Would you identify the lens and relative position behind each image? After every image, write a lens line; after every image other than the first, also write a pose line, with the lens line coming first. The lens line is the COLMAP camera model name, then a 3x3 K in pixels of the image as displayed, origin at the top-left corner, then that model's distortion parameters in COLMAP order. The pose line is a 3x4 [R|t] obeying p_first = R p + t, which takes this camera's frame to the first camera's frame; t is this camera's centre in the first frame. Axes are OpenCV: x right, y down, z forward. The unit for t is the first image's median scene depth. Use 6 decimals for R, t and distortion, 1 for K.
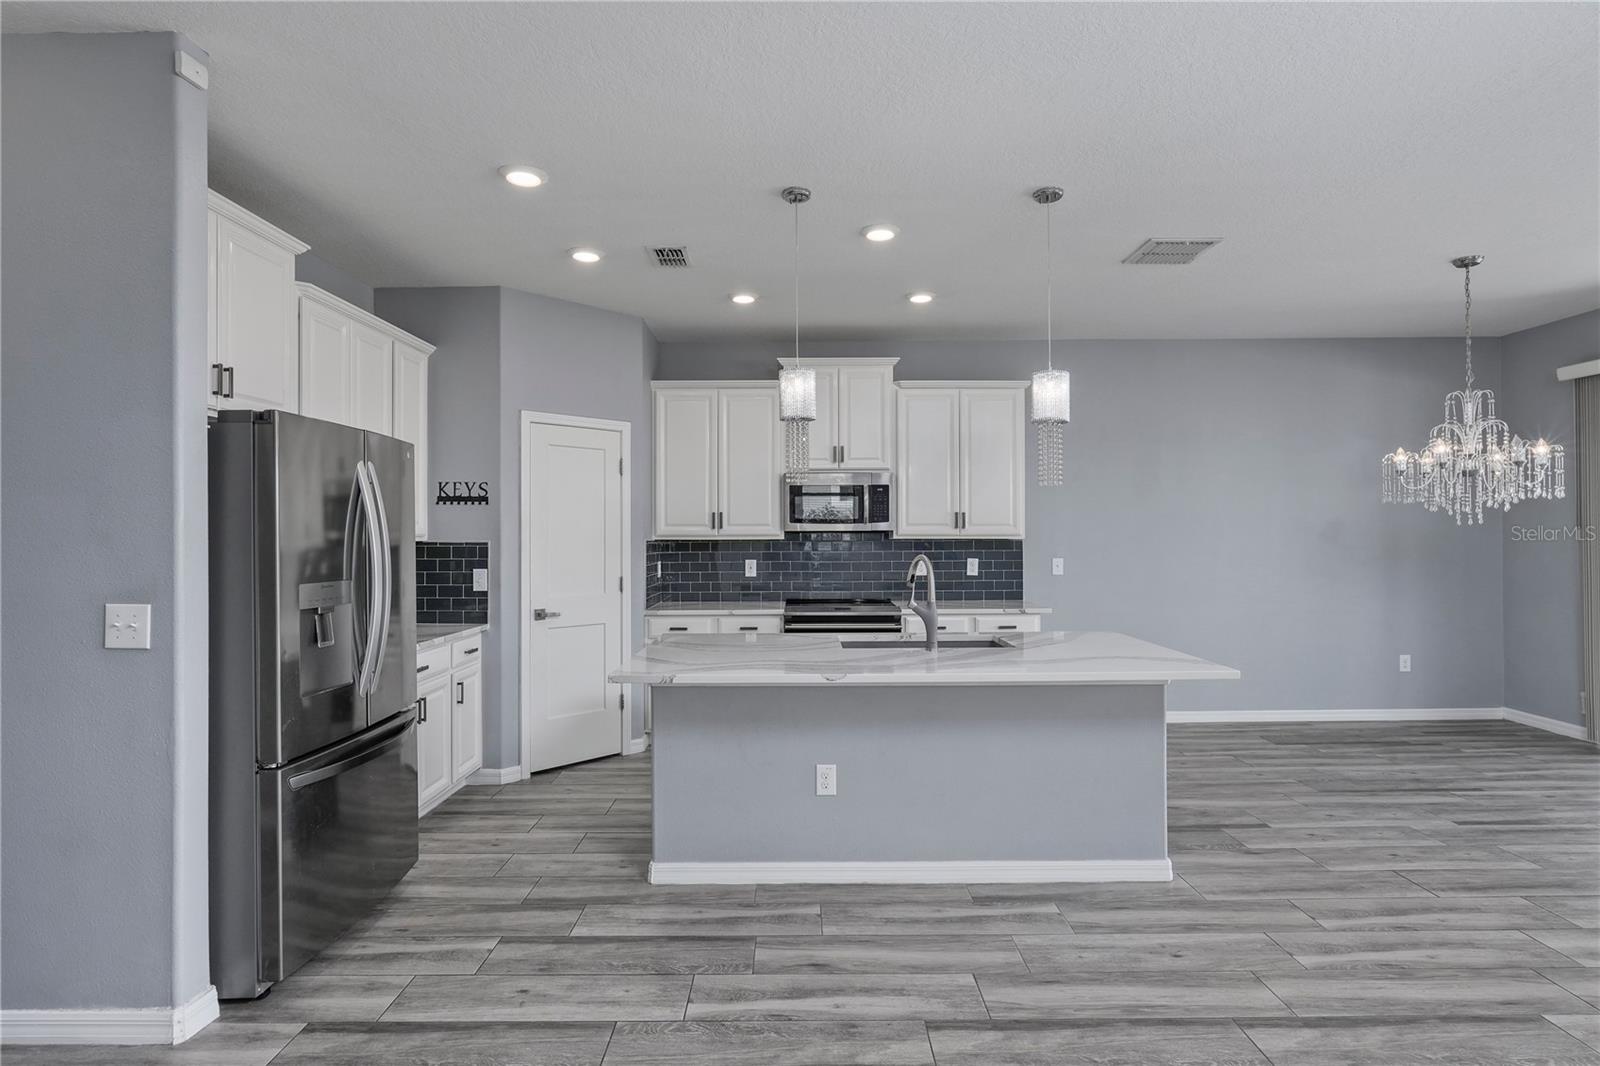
lens RADIAL K [[796.7, 0, 801.5], [0, 796.7, 531.7], [0, 0, 1]] dist [-0.009577, 0.004500]
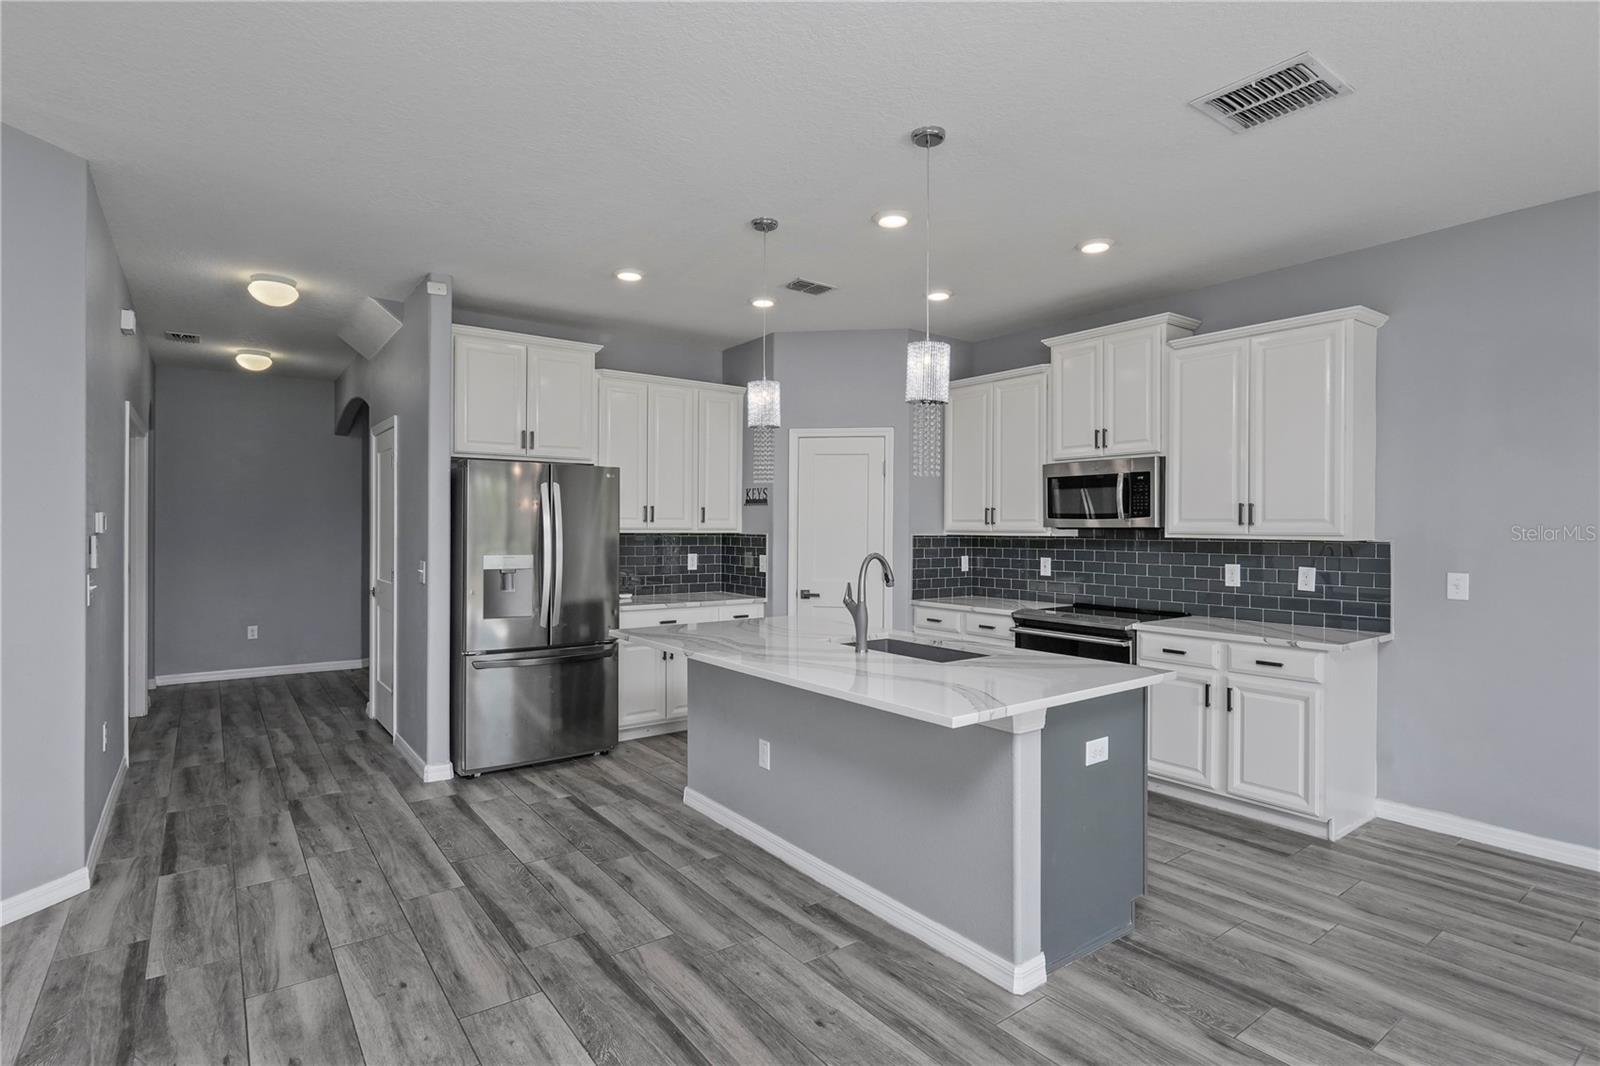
lens RADIAL K [[796.7, 0, 801.5], [0, 796.7, 531.7], [0, 0, 1]] dist [-0.009577, 0.004500]
pose [[0.598543, 0.010698, -0.801019, 0.712355], [-0.004104, 0.999939, 0.010288, -0.005120], [0.801080, -0.002870, 0.598550, 0.291755]]
